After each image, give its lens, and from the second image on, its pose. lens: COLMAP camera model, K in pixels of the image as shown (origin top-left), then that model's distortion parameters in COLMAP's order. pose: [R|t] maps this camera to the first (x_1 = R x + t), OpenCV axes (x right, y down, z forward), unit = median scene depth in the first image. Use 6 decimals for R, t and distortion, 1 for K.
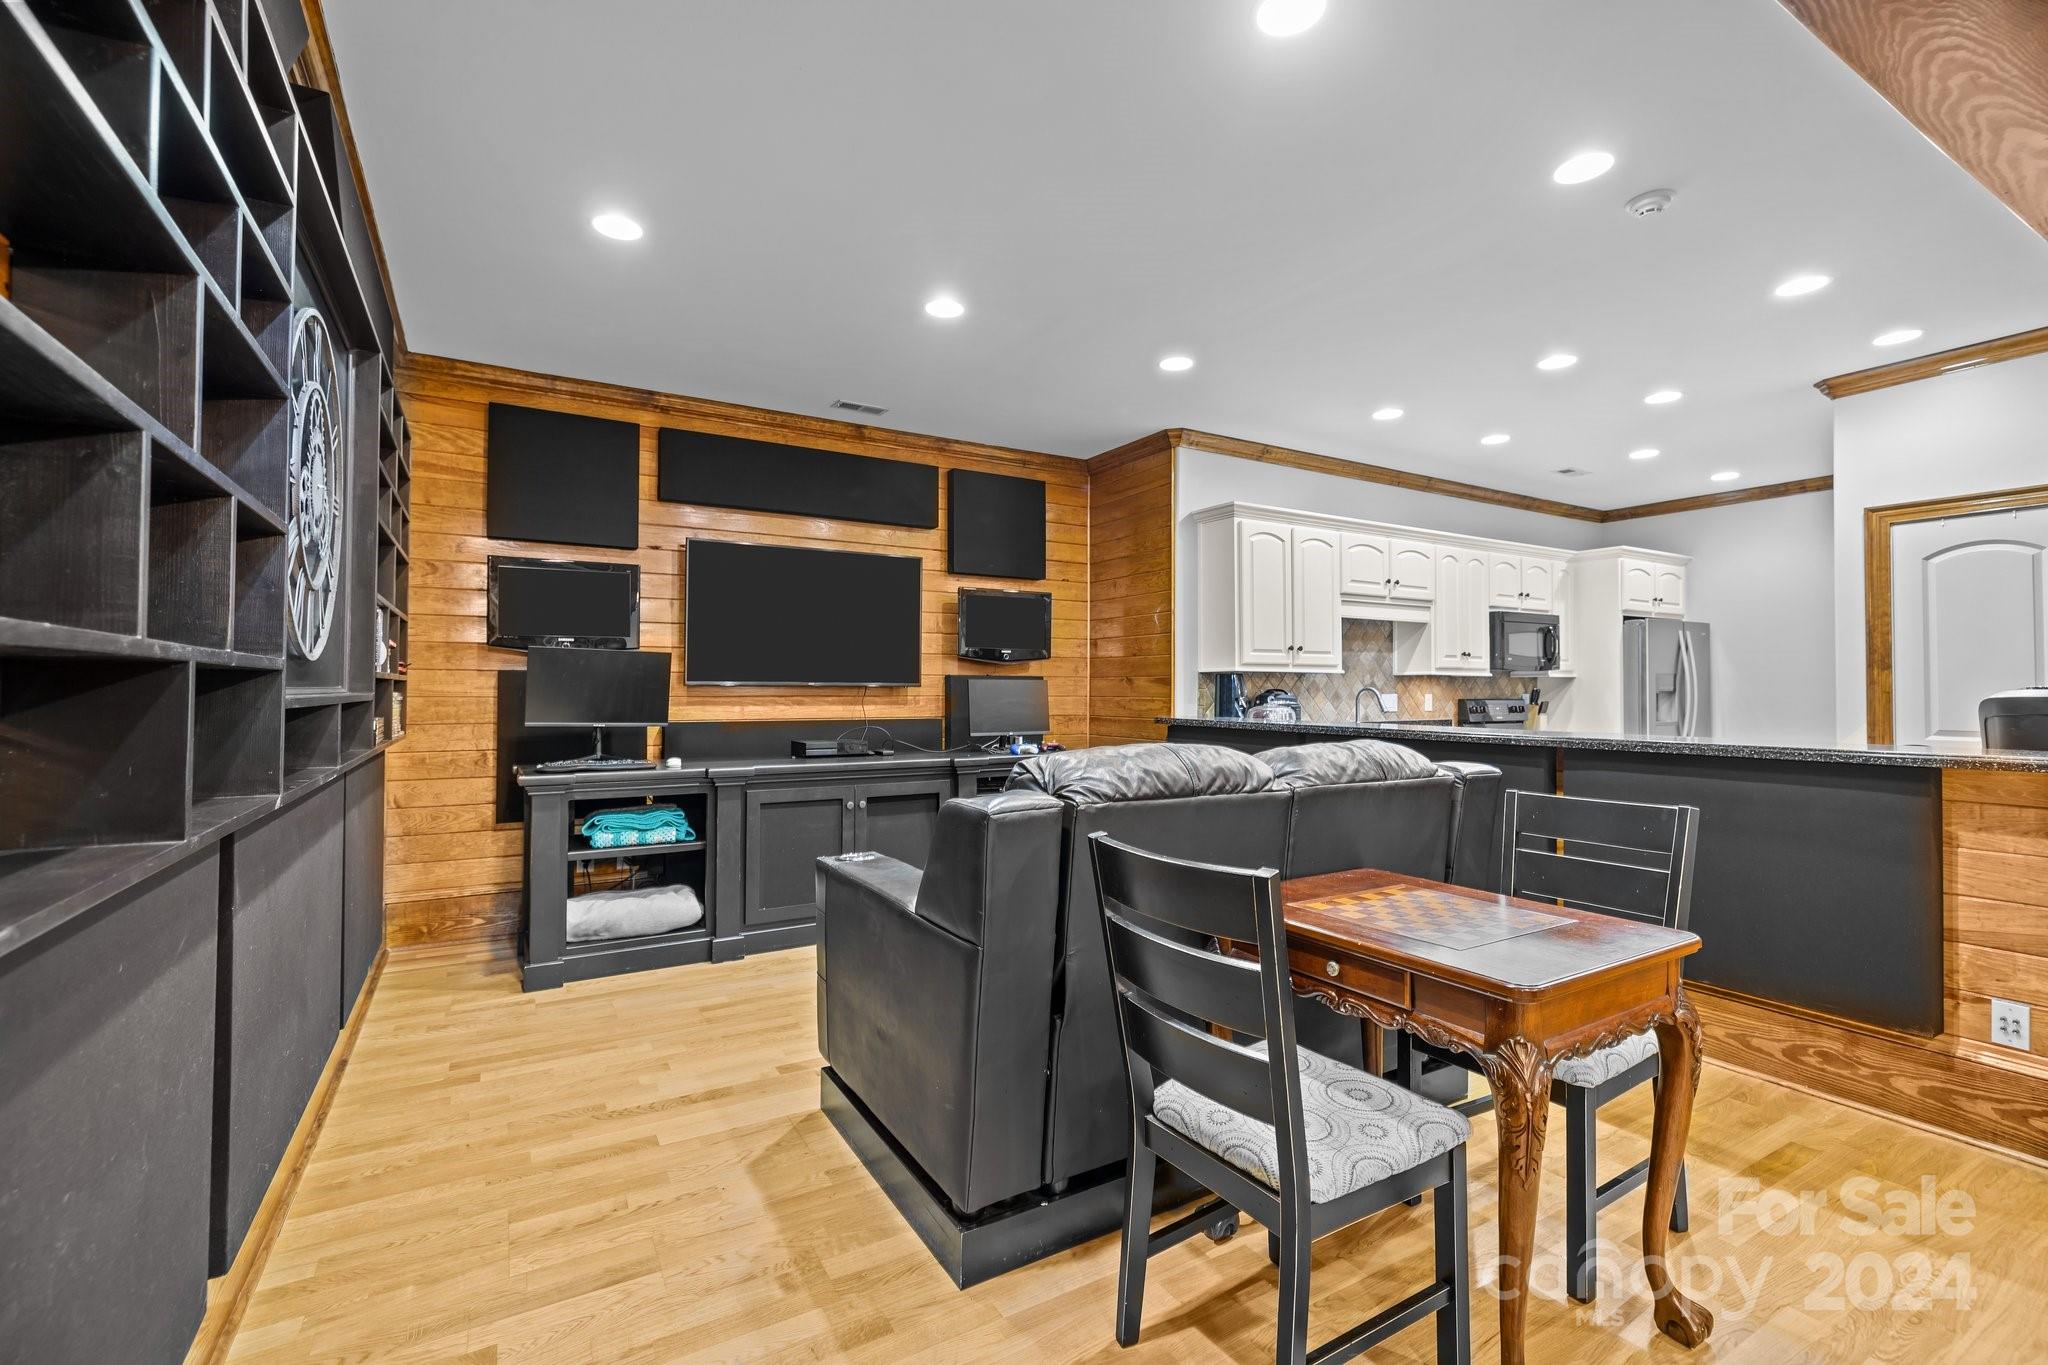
lens RADIAL K [[870.3, 0, 1022.2], [0, 870.3, 673.1], [0, 0, 1]] dist [-0.000419, -0.000046]
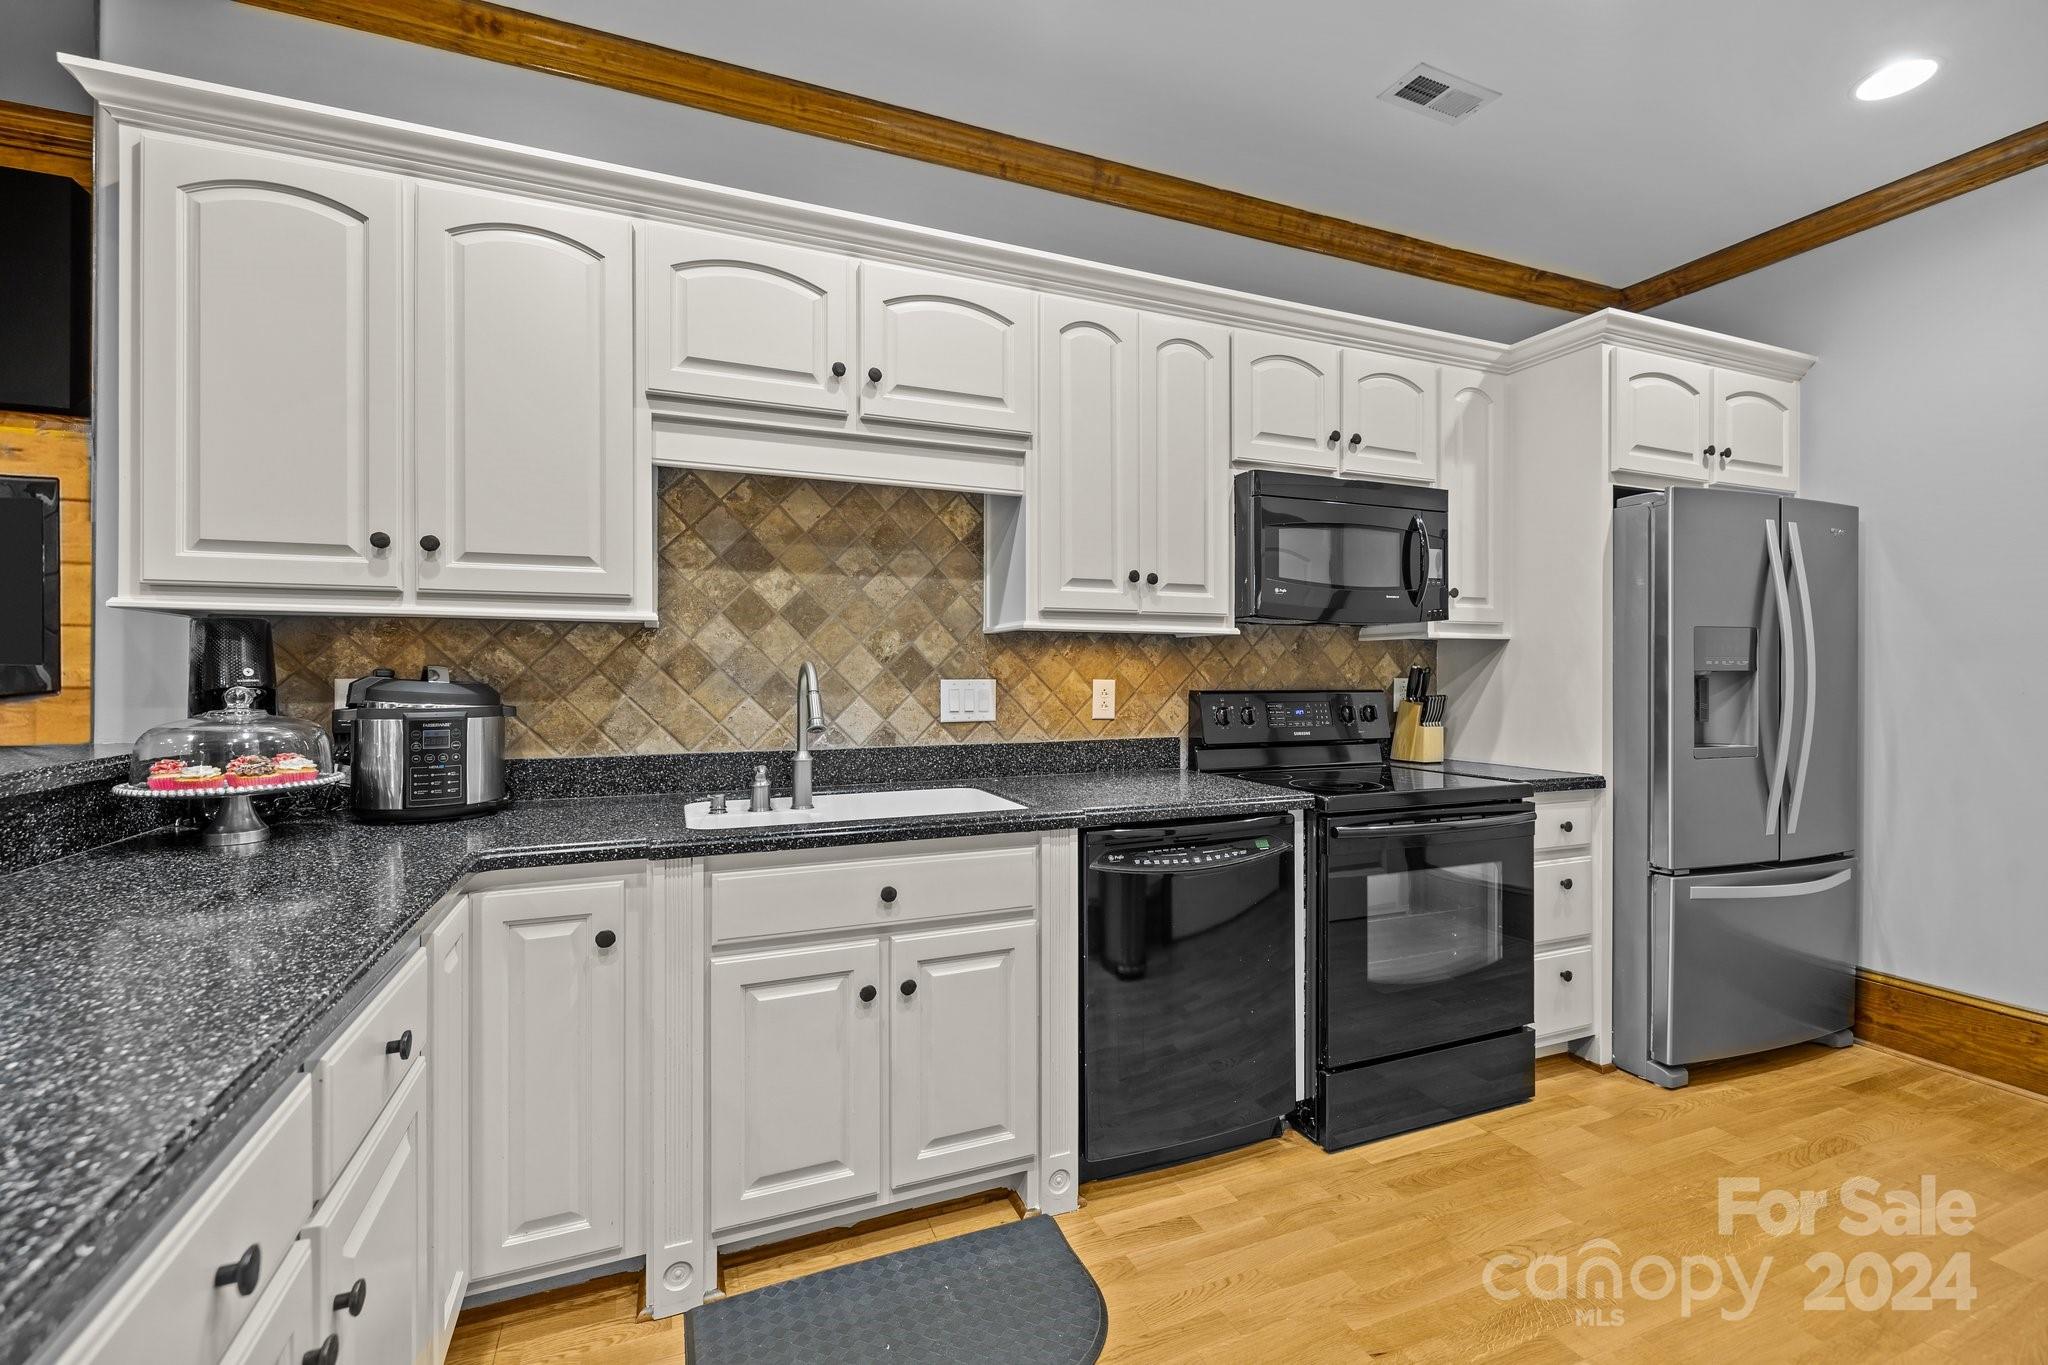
lens RADIAL K [[870.3, 0, 1024.3], [0, 870.3, 675.6], [0, 0, 1]] dist [-0.000419, -0.000046]
pose [[0.990919, -0.000348, -0.134462, 0.483447], [0.003316, 0.999756, 0.021850, 0.013255], [0.134421, -0.022097, 0.990678, 0.569890]]
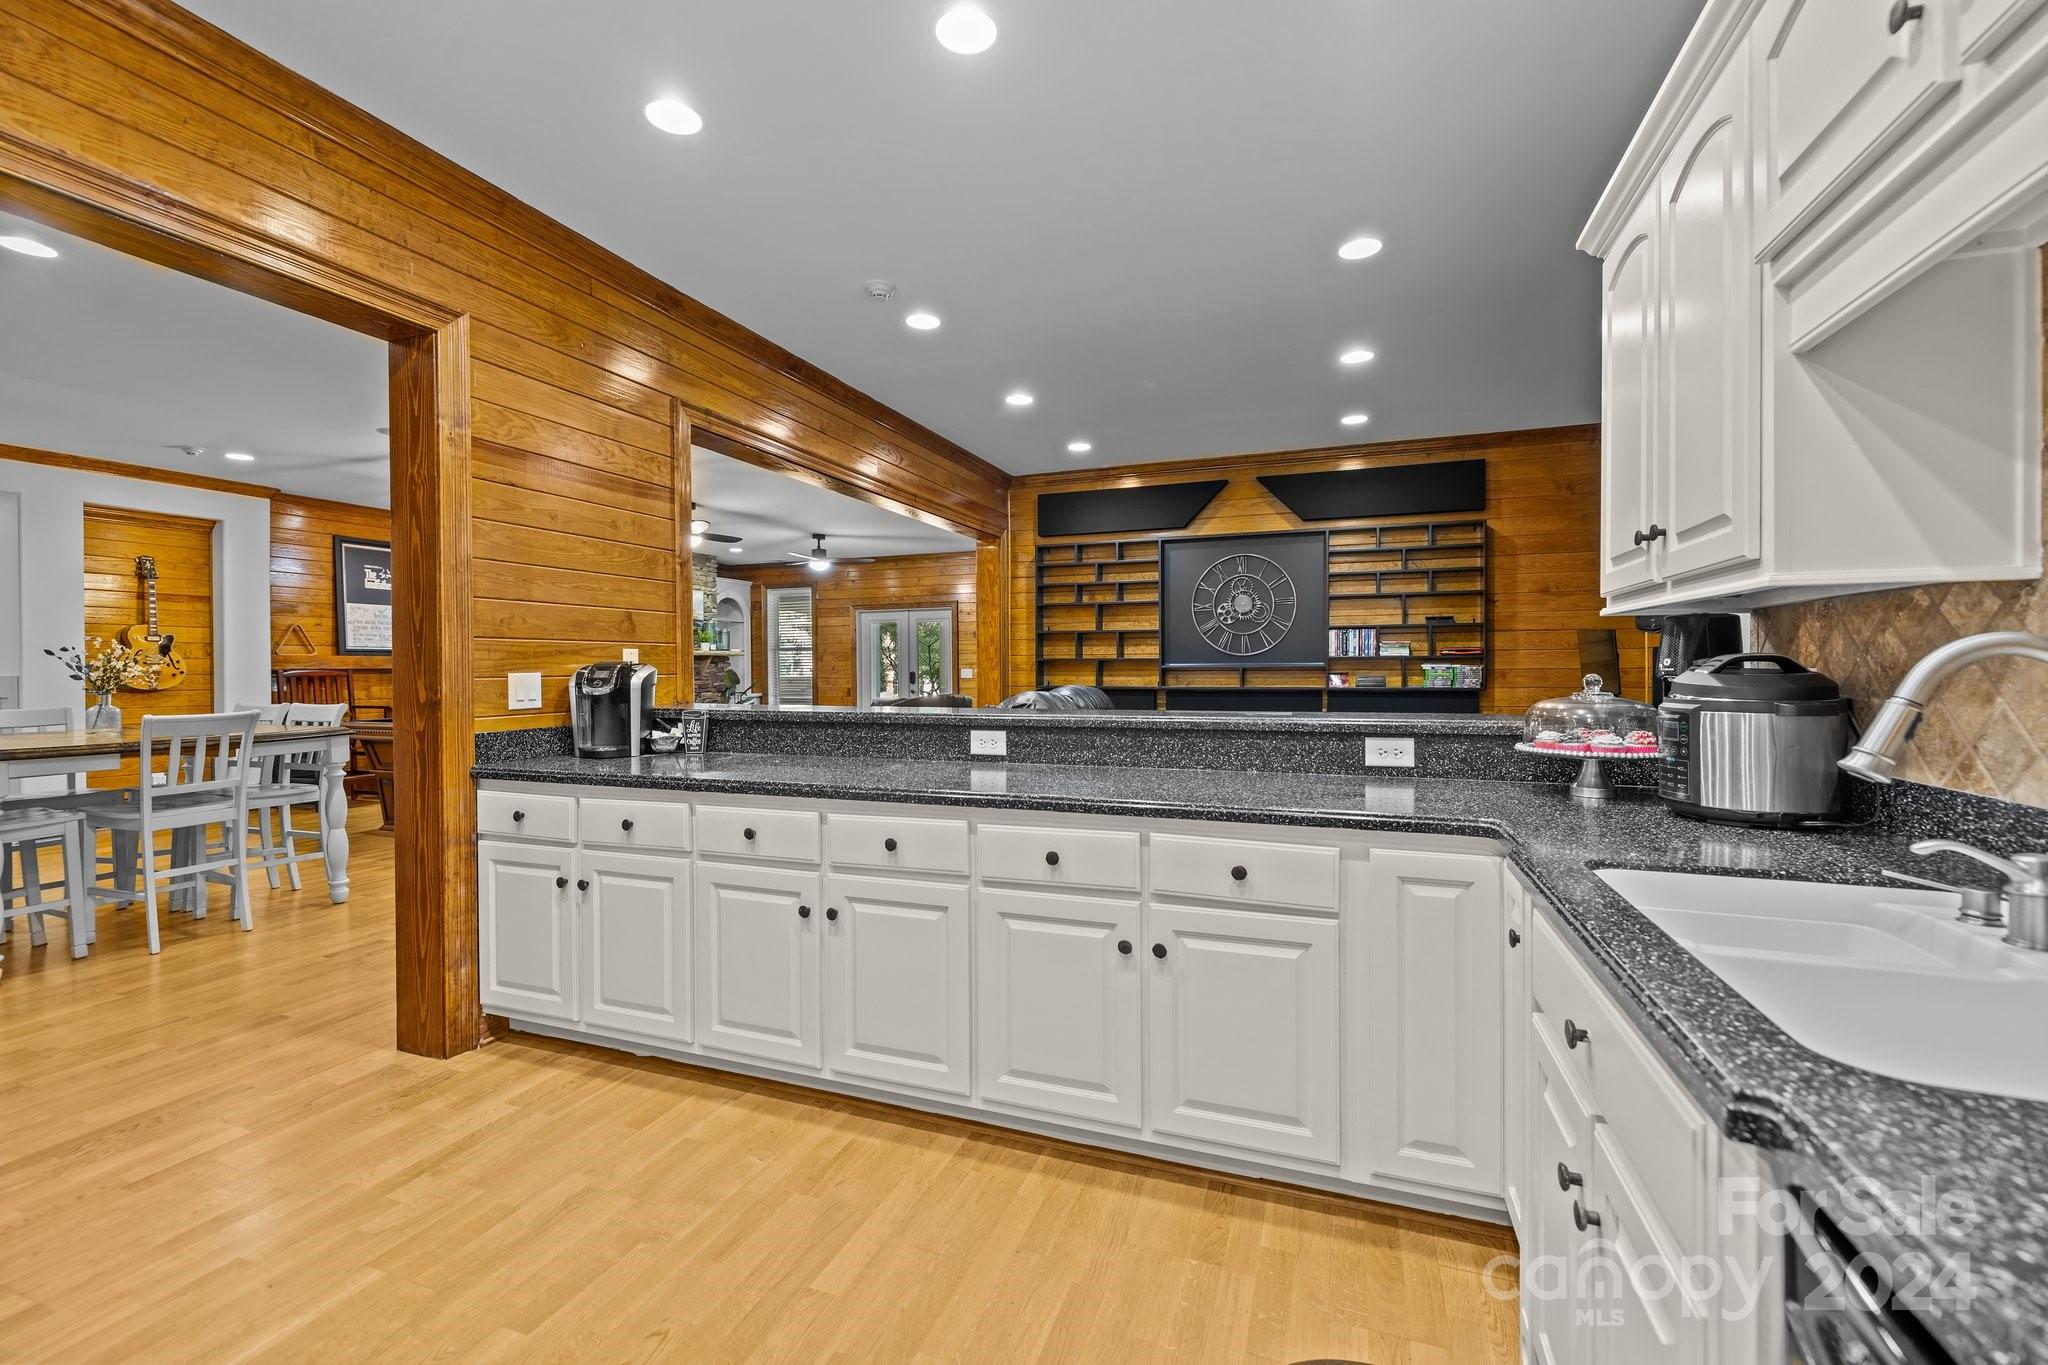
lens RADIAL K [[870.3, 0, 1007.3], [0, 870.3, 673.7], [0, 0, 1]] dist [-0.000419, -0.000046]
pose [[-0.782856, 0.007646, -0.622156, 0.592496], [0.015651, 0.999850, -0.007406, 0.020247], [0.622006, -0.015535, -0.782859, 0.906708]]
